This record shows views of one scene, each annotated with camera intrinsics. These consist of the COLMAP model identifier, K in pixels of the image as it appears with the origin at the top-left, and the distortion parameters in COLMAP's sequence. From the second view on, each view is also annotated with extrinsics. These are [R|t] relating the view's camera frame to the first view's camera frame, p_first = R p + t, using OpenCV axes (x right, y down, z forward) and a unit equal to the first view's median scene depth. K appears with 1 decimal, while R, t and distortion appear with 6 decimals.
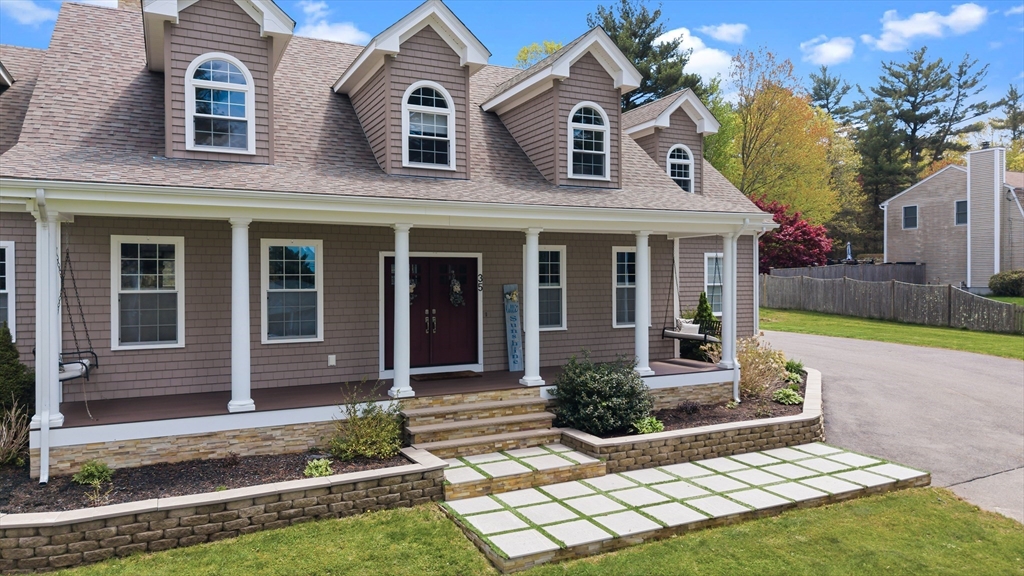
lens RADIAL K [[696.7, 0, 508.1], [0, 696.7, 280.8], [0, 0, 1]] dist [0.031119, -0.021154]
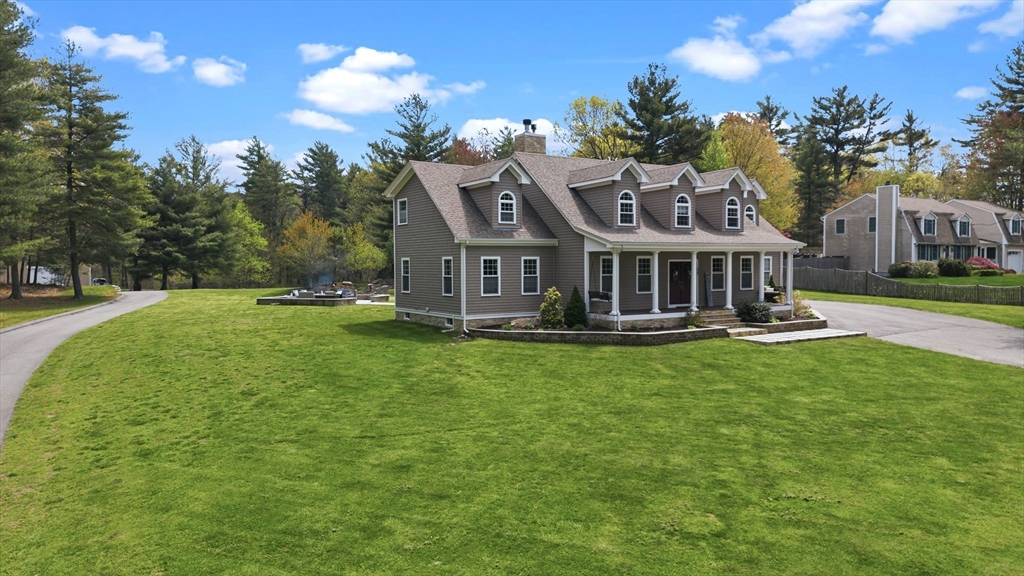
lens RADIAL K [[696.7, 0, 506.5], [0, 696.7, 294.0], [0, 0, 1]] dist [0.031119, -0.021154]
pose [[0.995095, -0.007847, 0.098615, -0.160453], [0.004190, 0.999298, 0.037242, -0.001967], [-0.098838, -0.036646, 0.994429, -0.239001]]
